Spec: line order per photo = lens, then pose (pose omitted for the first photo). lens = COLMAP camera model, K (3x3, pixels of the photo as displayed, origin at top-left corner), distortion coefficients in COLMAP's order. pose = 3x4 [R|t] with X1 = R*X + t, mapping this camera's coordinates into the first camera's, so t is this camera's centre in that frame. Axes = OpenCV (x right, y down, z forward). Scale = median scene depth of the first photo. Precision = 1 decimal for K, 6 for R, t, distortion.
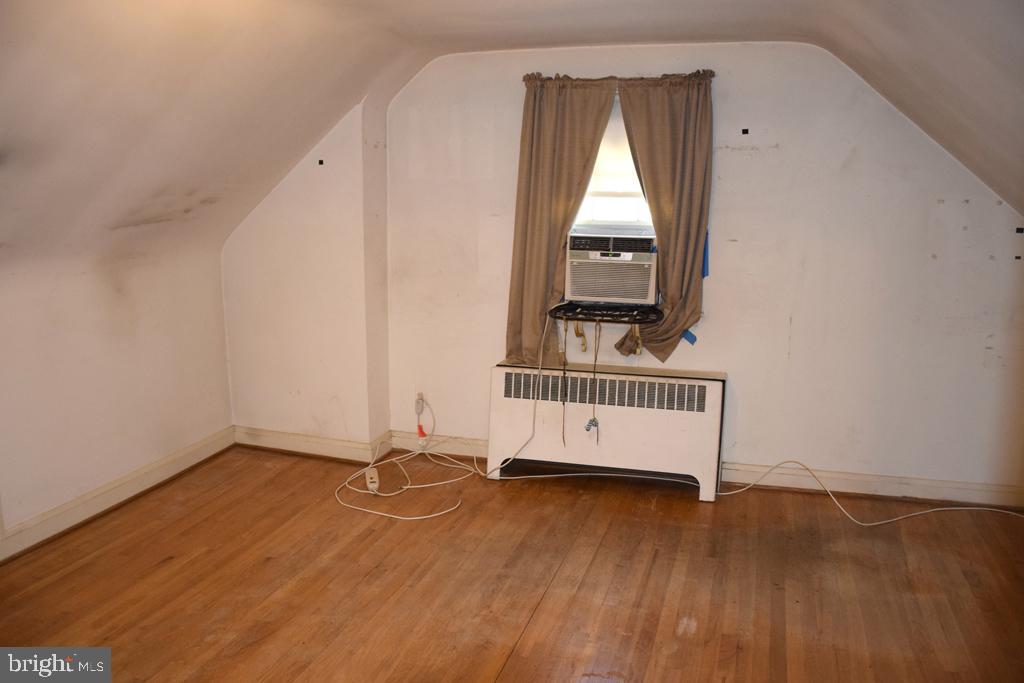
lens RADIAL K [[801.6, 0, 512.0], [0, 801.6, 341.5], [0, 0, 1]] dist [-0.119550, 0.004452]
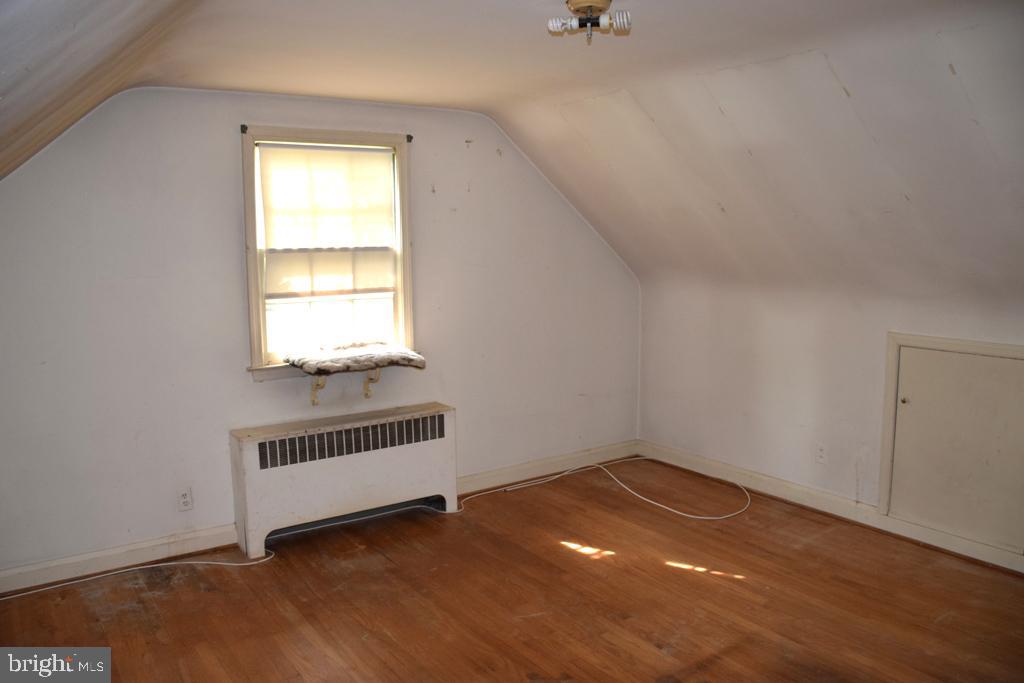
lens RADIAL K [[801.6, 0, 512.0], [0, 801.6, 341.5], [0, 0, 1]] dist [-0.119550, 0.004452]
pose [[0.591109, -0.103274, 0.799953, -0.597135], [0.167253, 0.985907, 0.003693, -0.034469], [-0.789061, 0.131612, 0.600051, 0.212312]]
